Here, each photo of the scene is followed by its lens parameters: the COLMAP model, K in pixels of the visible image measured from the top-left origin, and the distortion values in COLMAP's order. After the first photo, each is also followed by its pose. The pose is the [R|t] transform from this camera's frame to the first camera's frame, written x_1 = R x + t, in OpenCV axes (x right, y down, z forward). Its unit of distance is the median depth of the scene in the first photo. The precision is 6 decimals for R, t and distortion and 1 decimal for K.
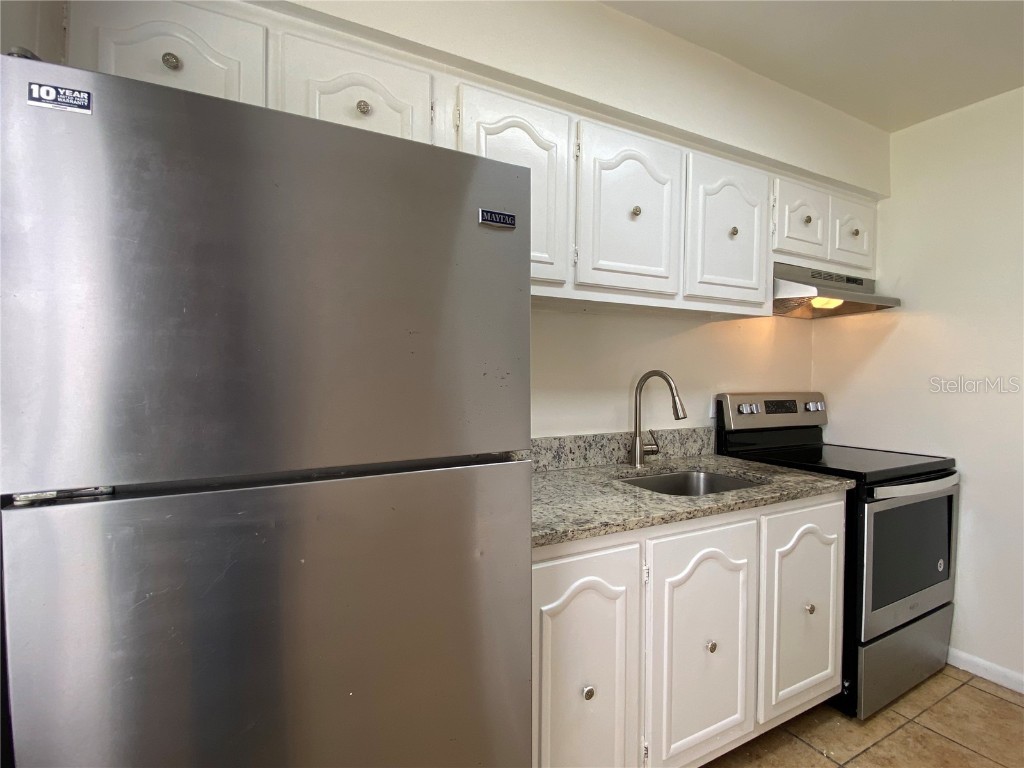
lens RADIAL K [[475.9, 0, 504.3], [0, 475.9, 385.0], [0, 0, 1]] dist [0.018913, -0.000484]
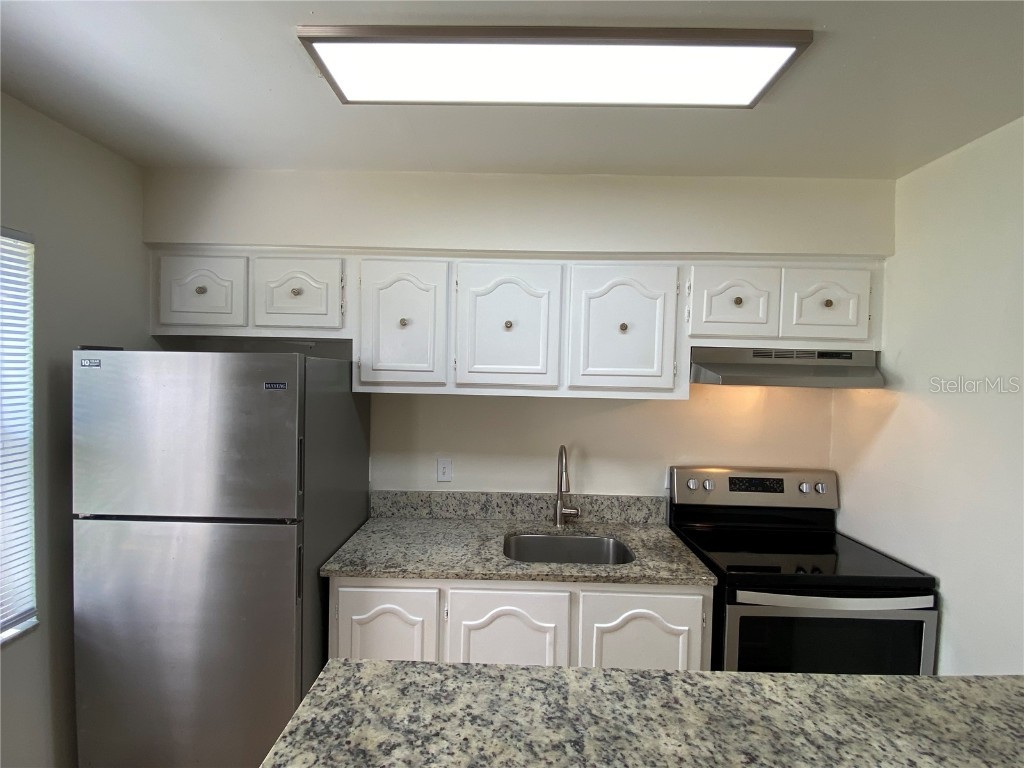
lens RADIAL K [[492.7, 0, 504.5], [0, 492.7, 381.0], [0, 0, 1]] dist [0.043135, -0.000348]
pose [[0.884322, 0.024799, -0.466218, 0.718377], [-0.025083, 0.999670, 0.005598, -0.183093], [0.466202, 0.006744, 0.884652, -0.117259]]
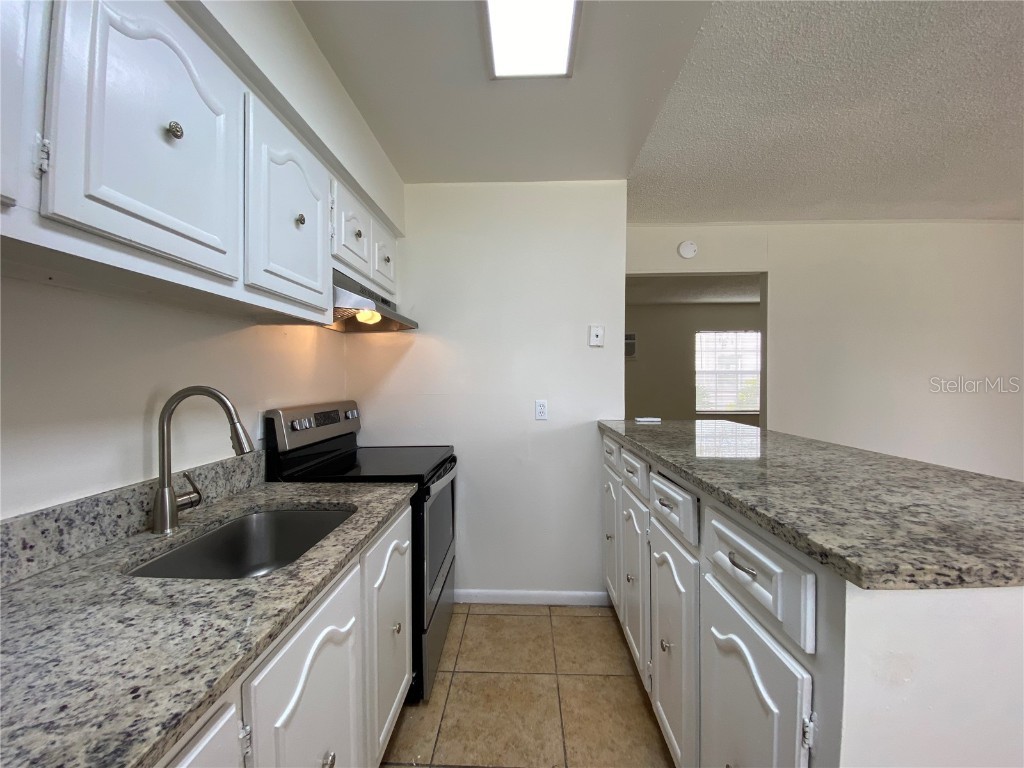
lens RADIAL K [[414.4, 0, 512.0], [0, 414.4, 384.0], [0, 0, 1]] dist [0.002236, -0.013675]
pose [[0.481748, -0.018628, 0.876112, 0.015703], [0.024897, 0.999661, 0.007565, -0.026117], [-0.875956, 0.018168, 0.482049, 0.309115]]
